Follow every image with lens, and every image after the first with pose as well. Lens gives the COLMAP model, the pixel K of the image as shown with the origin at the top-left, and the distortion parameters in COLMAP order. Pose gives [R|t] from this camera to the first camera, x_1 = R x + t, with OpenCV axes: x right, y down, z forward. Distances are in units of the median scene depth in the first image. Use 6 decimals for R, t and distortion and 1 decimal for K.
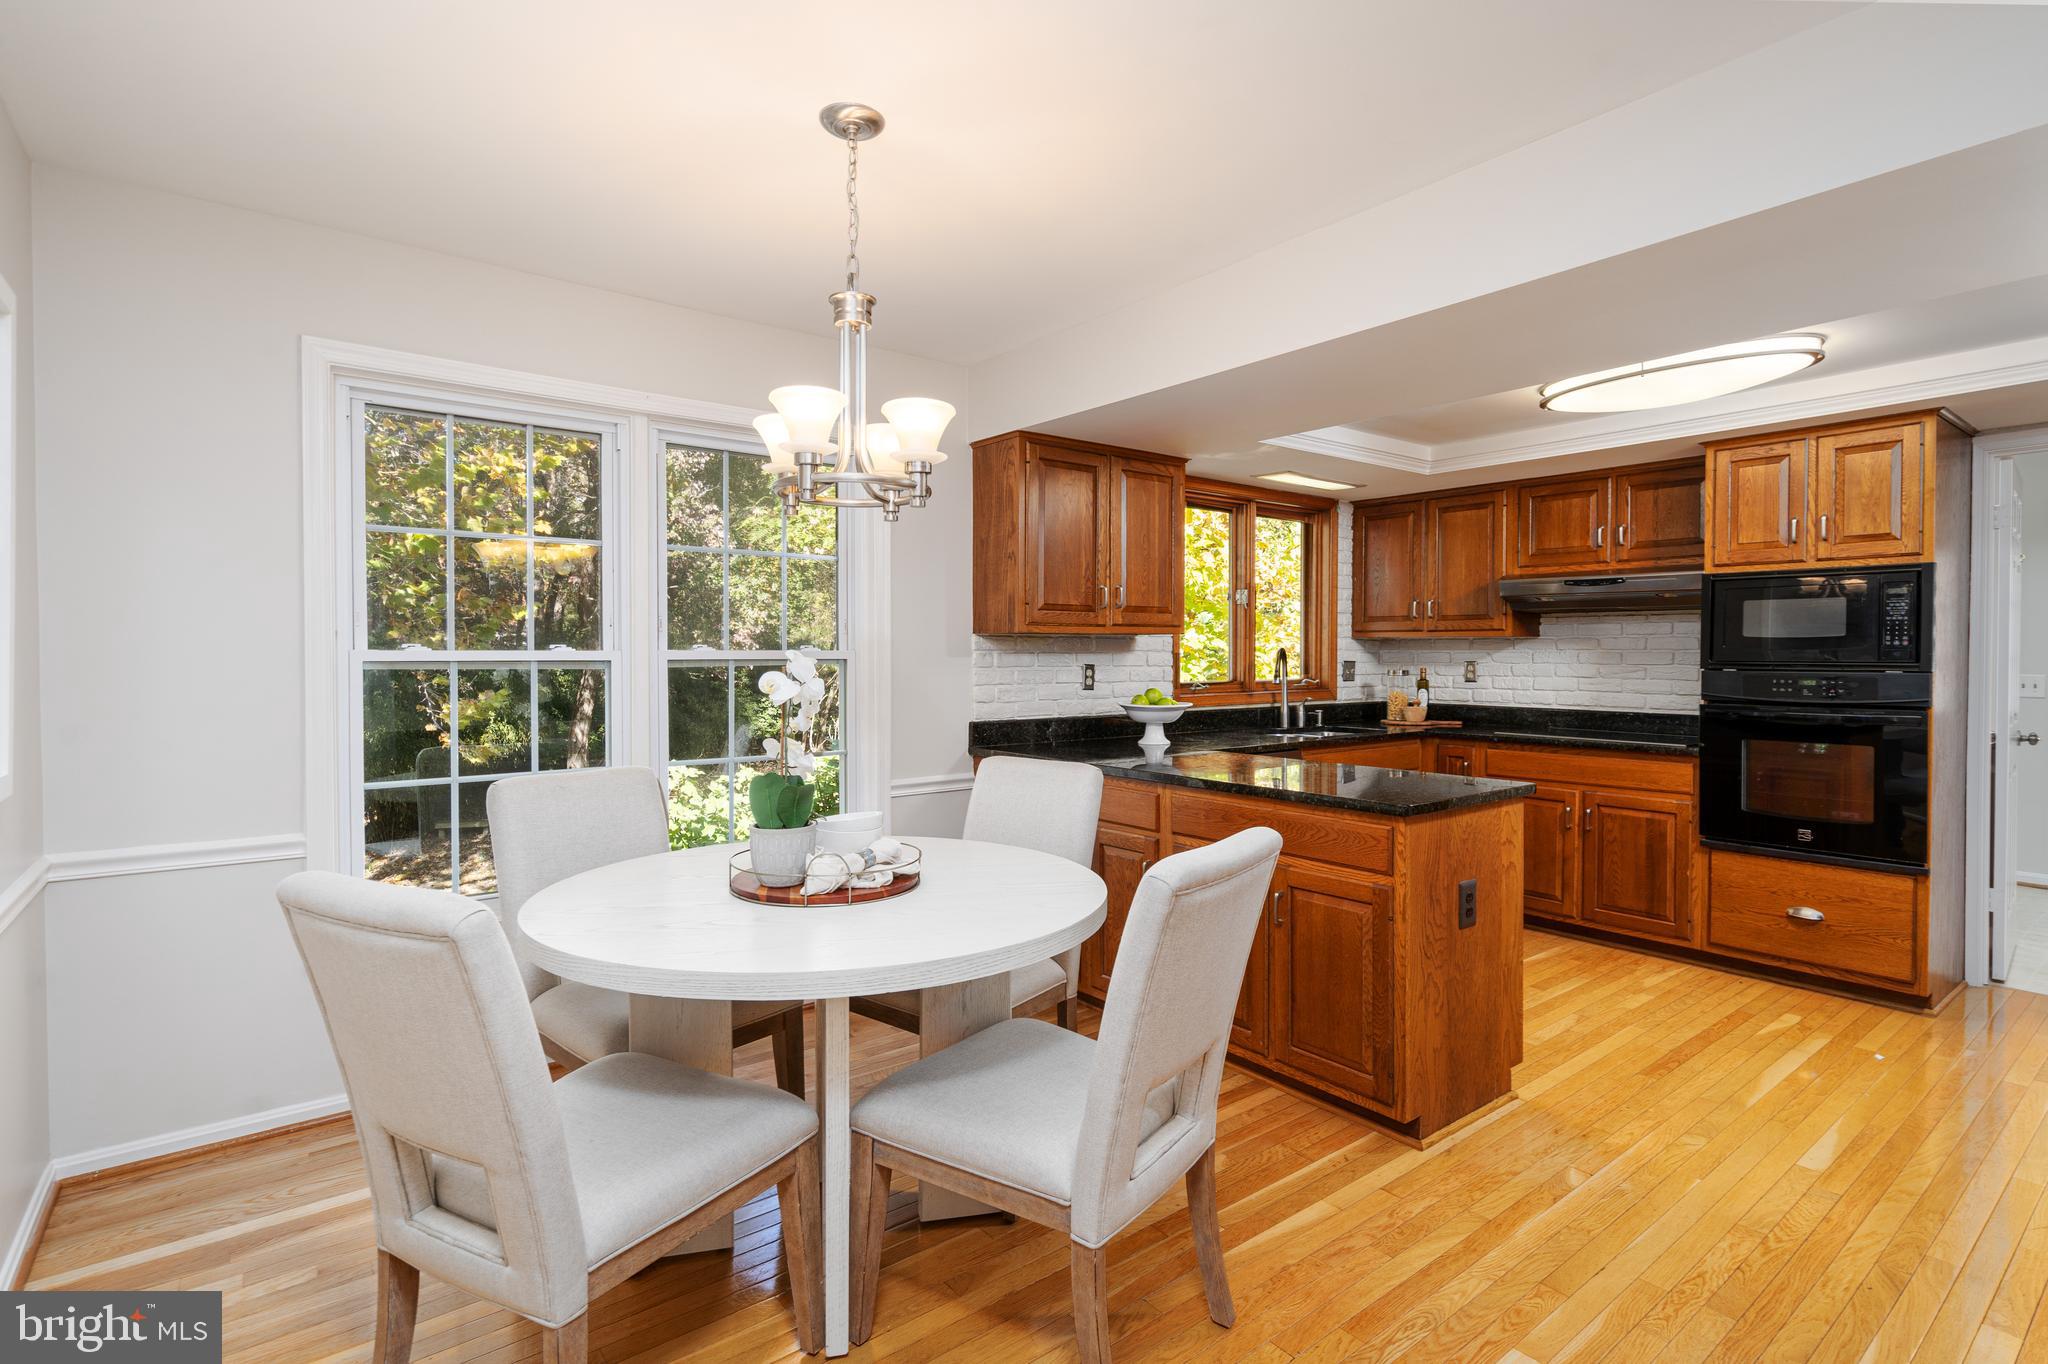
lens RADIAL K [[1004.4, 0, 1033.2], [0, 1004.4, 657.3], [0, 0, 1]] dist [-0.001418, -0.000562]
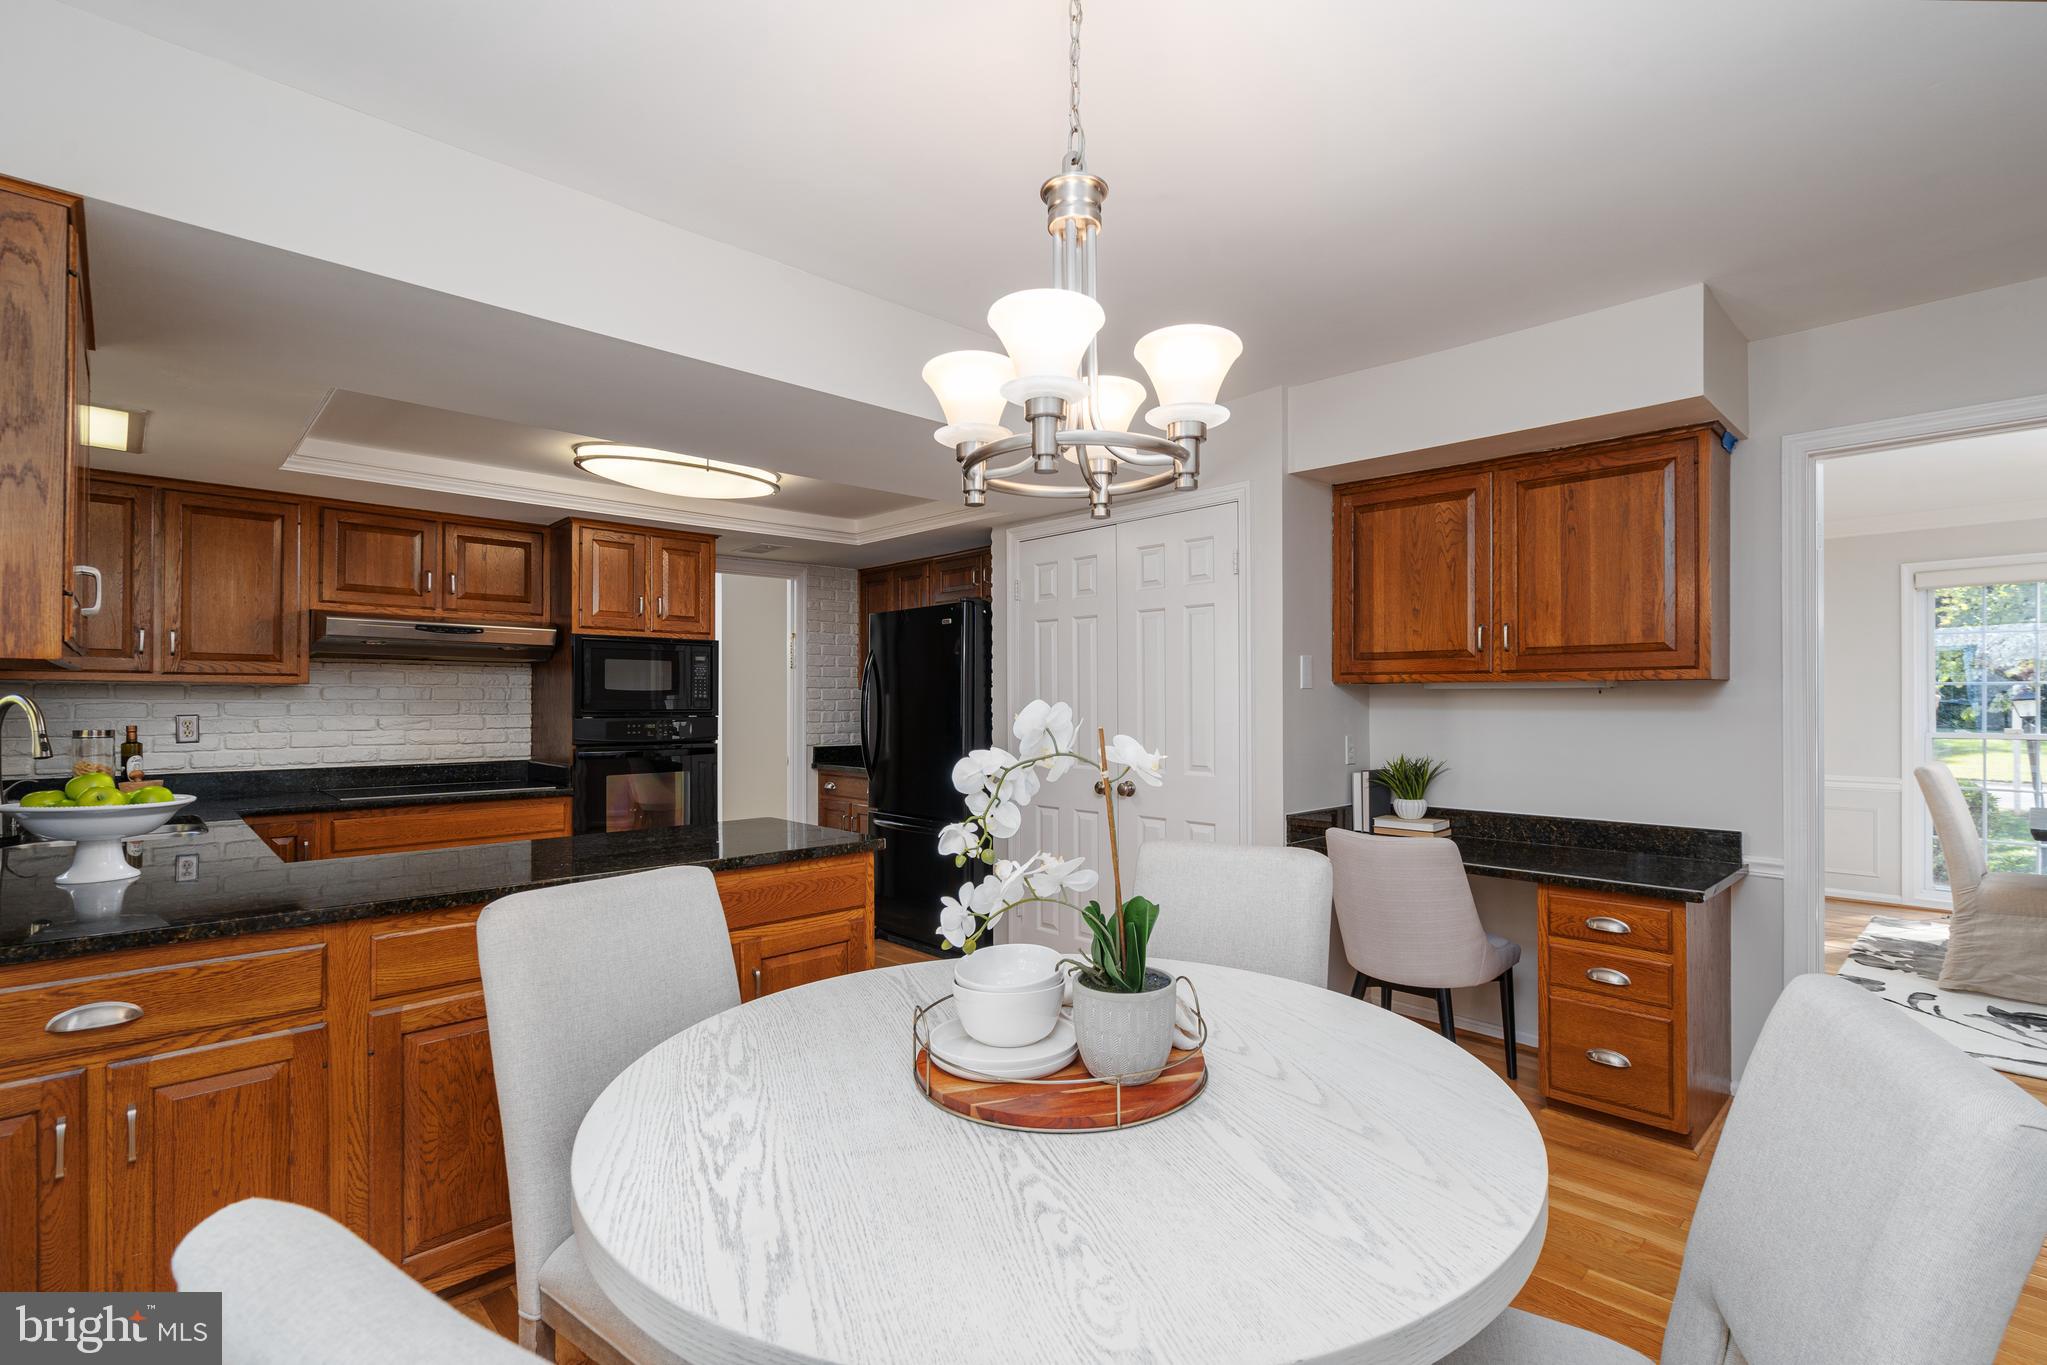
lens RADIAL K [[935.1, 0, 1028.3], [0, 935.1, 693.4], [0, 0, 1]] dist [-0.003507, 0.000104]
pose [[-0.099606, 0.007144, 0.995001, -0.410595], [0.004124, 0.999969, -0.006767, -0.006056], [-0.995018, 0.003429, -0.099632, 0.570071]]
